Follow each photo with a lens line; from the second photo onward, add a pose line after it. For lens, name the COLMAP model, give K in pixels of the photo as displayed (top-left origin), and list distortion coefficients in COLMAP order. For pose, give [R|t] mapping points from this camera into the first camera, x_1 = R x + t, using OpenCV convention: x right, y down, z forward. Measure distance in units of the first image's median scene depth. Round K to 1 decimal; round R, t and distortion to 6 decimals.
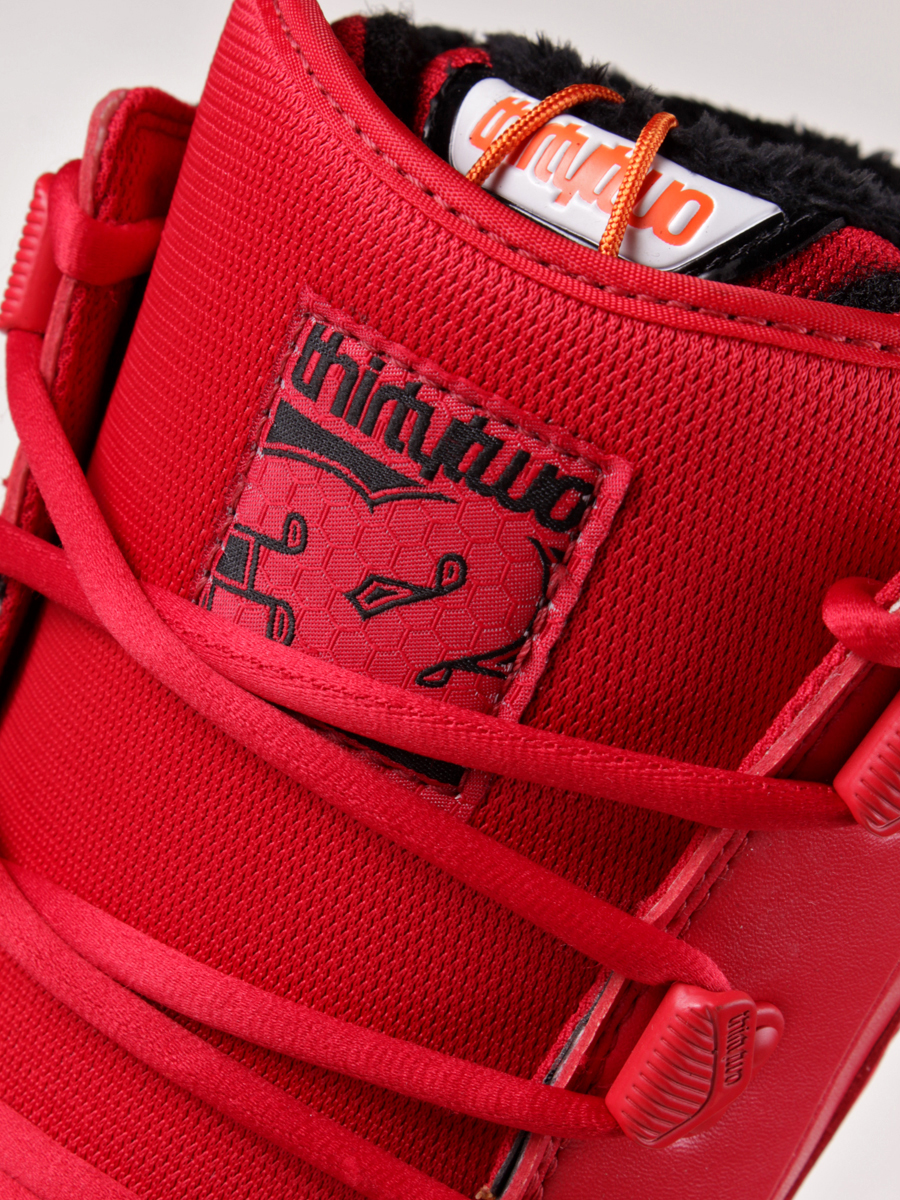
lens RADIAL K [[3009.9, 0, 449.2], [0, 3009.9, 596.1], [0, 0, 1]] dist [0.081876, 0.000000]
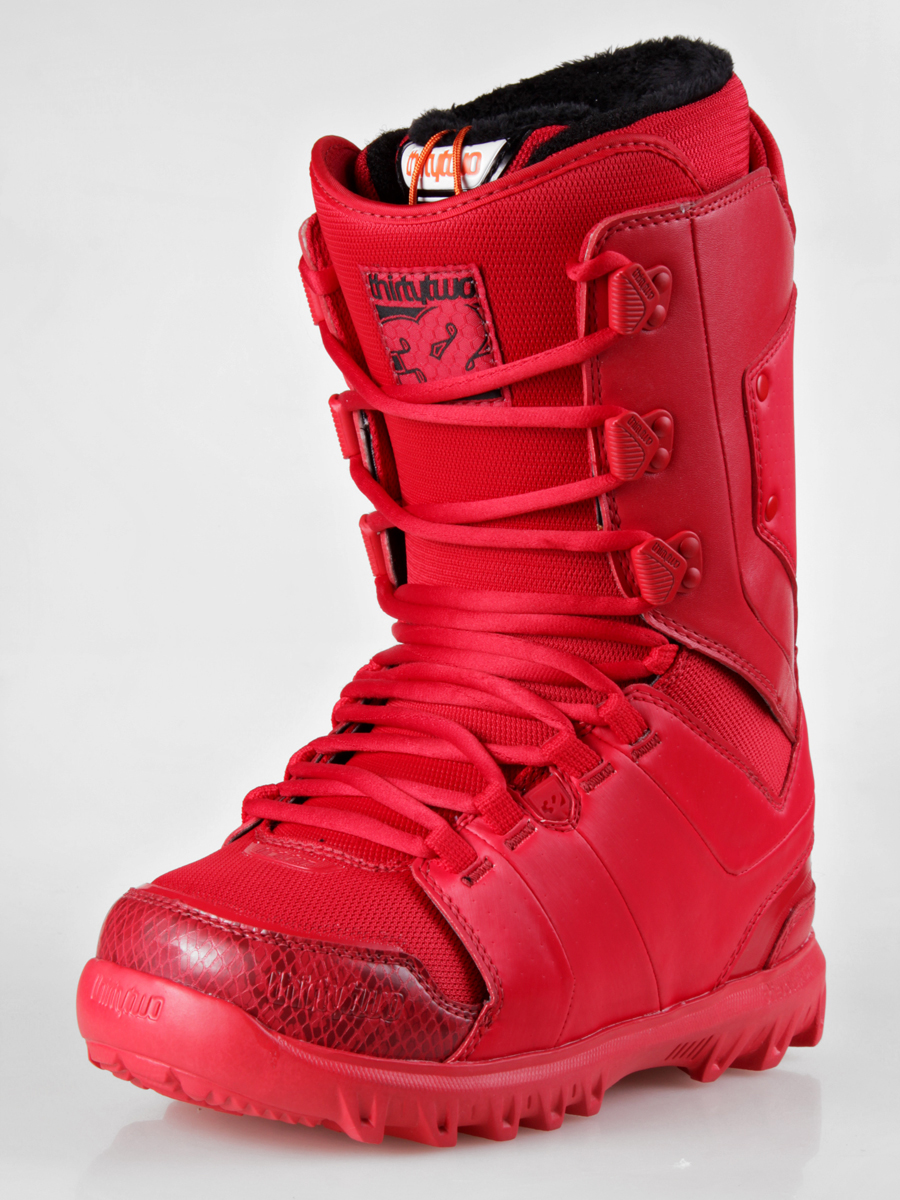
lens RADIAL K [[3009.9, 0, 451.4], [0, 3009.9, 600.6], [0, 0, 1]] dist [0.081876, 0.000000]
pose [[0.810298, -0.469956, -0.350084, 0.833770], [0.486342, 0.872574, -0.045674, 0.328494], [0.326939, -0.133250, 0.935604, -1.570882]]
